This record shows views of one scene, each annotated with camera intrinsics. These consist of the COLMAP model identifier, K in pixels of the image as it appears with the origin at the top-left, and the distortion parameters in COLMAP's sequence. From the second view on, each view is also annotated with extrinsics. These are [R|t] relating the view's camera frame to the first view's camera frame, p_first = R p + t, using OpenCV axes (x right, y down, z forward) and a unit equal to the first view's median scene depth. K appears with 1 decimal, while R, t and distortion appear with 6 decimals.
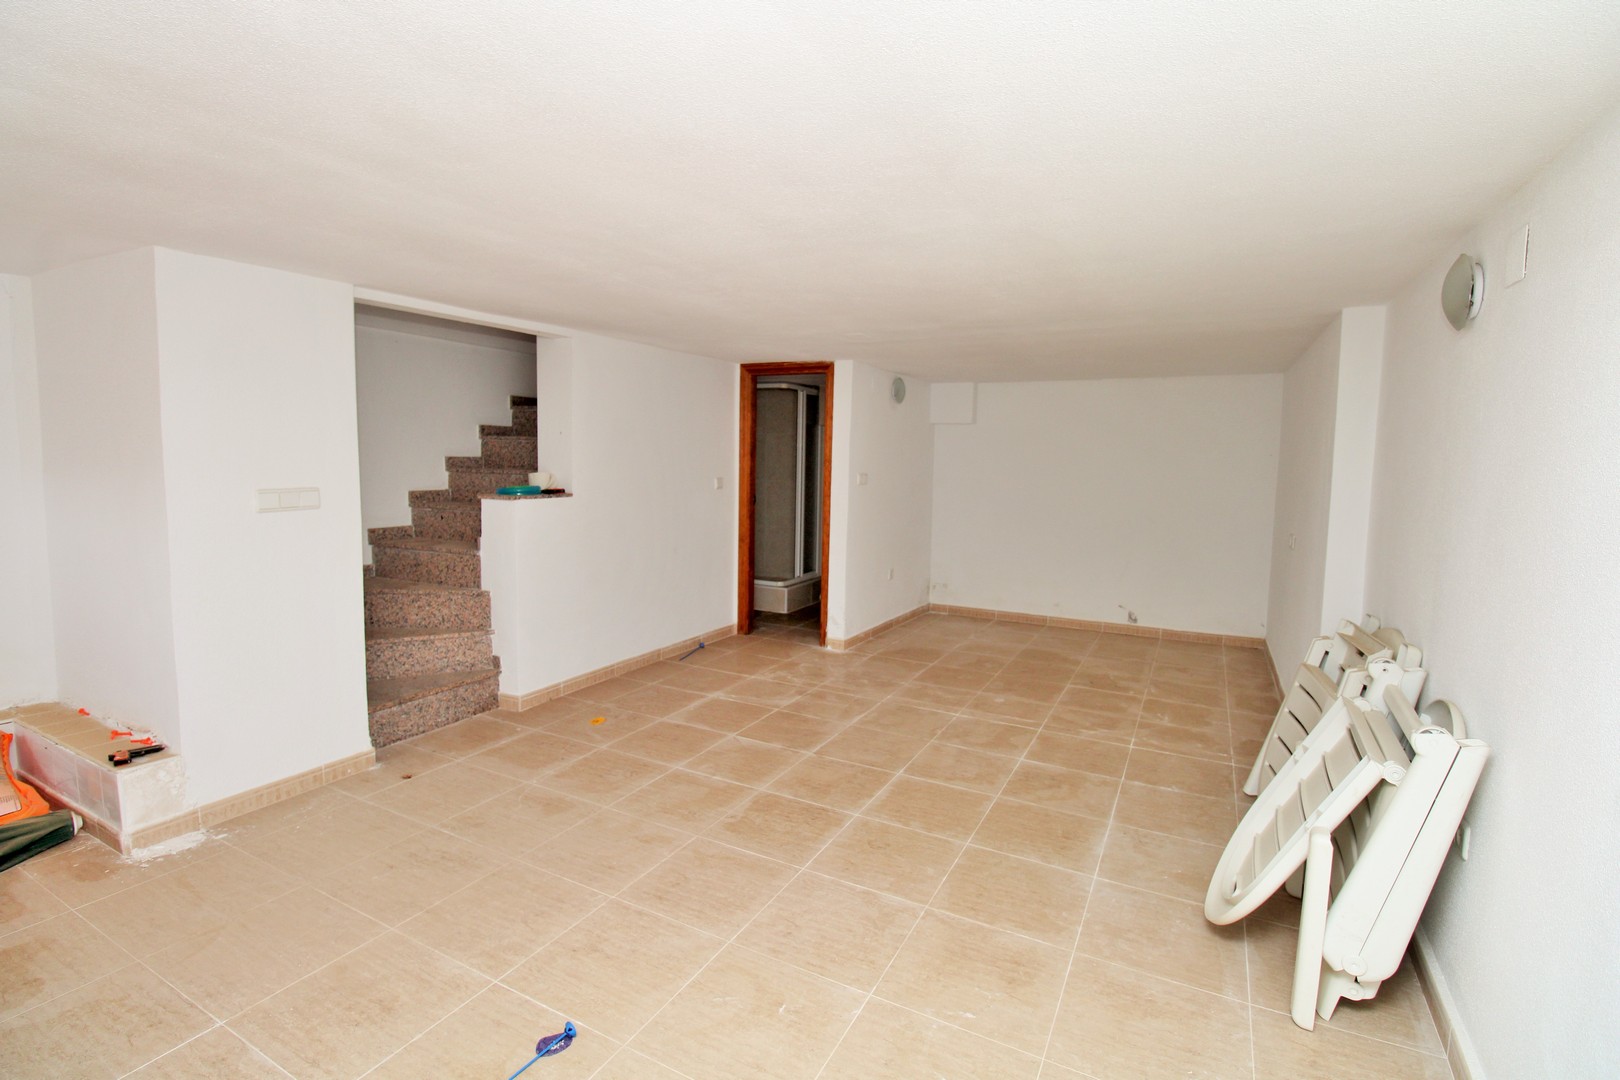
lens RADIAL K [[752.7, 0, 812.1], [0, 752.7, 522.7], [0, 0, 1]] dist [-0.000594, -0.000430]
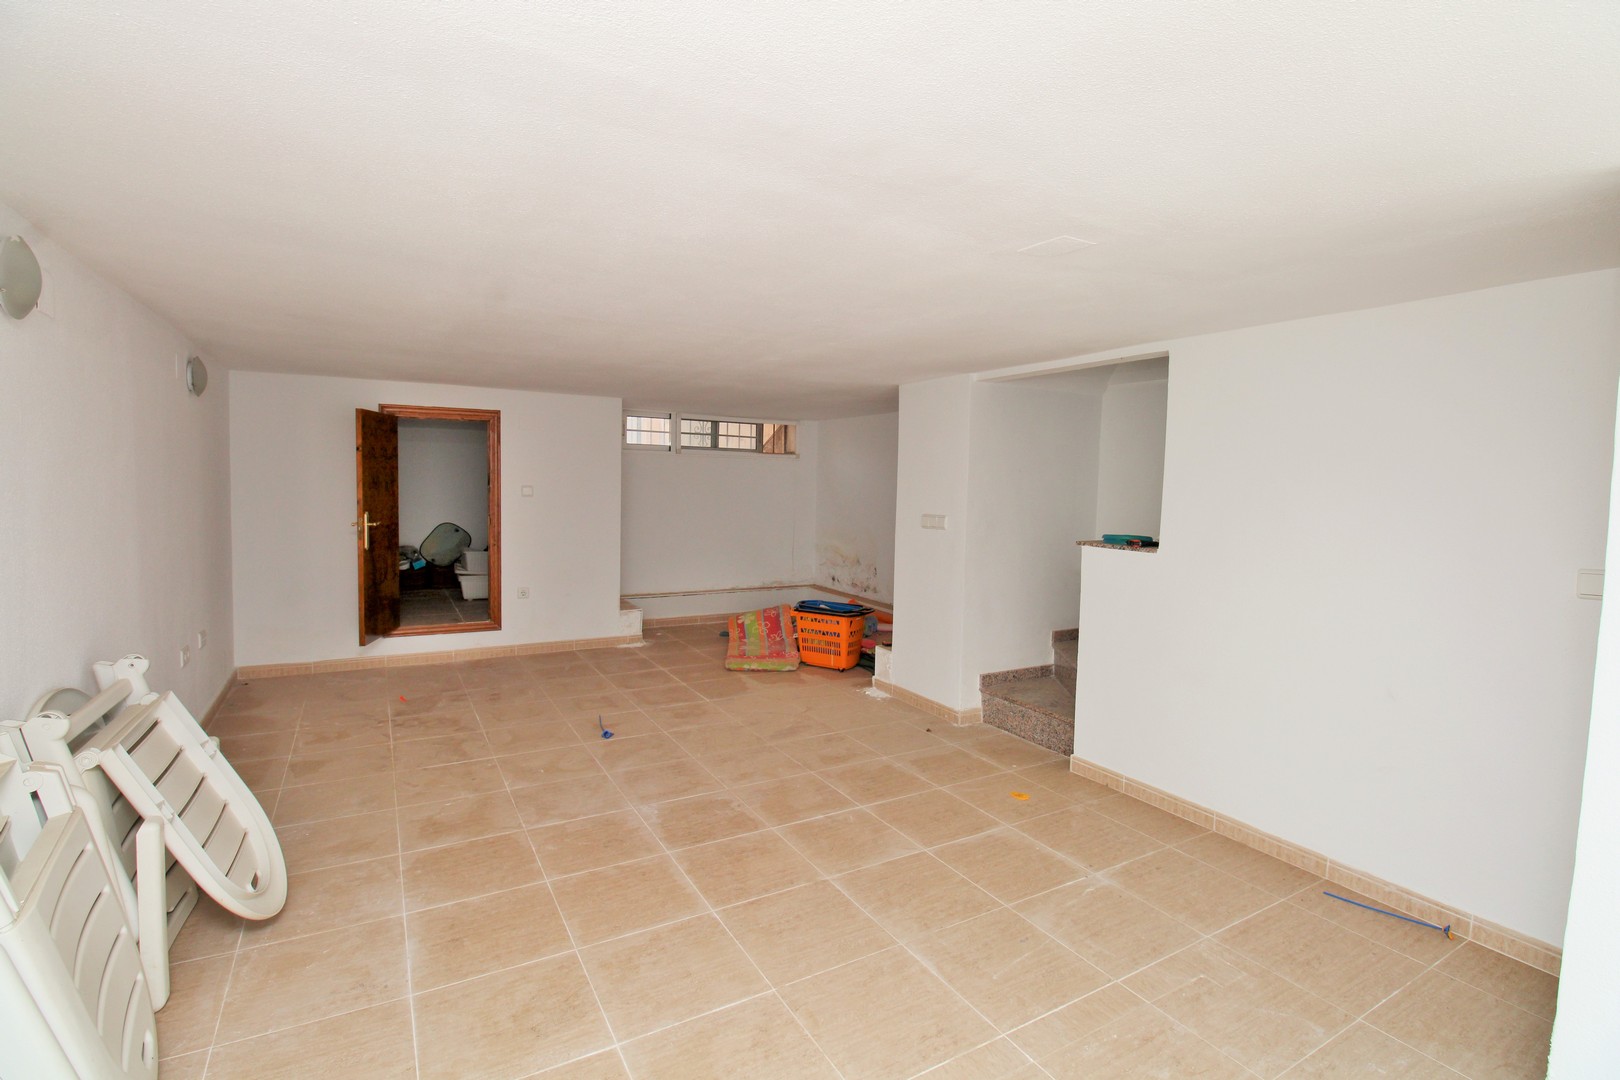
lens RADIAL K [[752.7, 0, 812.1], [0, 752.7, 522.7], [0, 0, 1]] dist [-0.000594, -0.000430]
pose [[-0.526815, 0.016230, -0.849825, 0.709859], [-0.107785, 0.990471, 0.085733, -0.124616], [0.843118, 0.136763, -0.520045, 1.459384]]
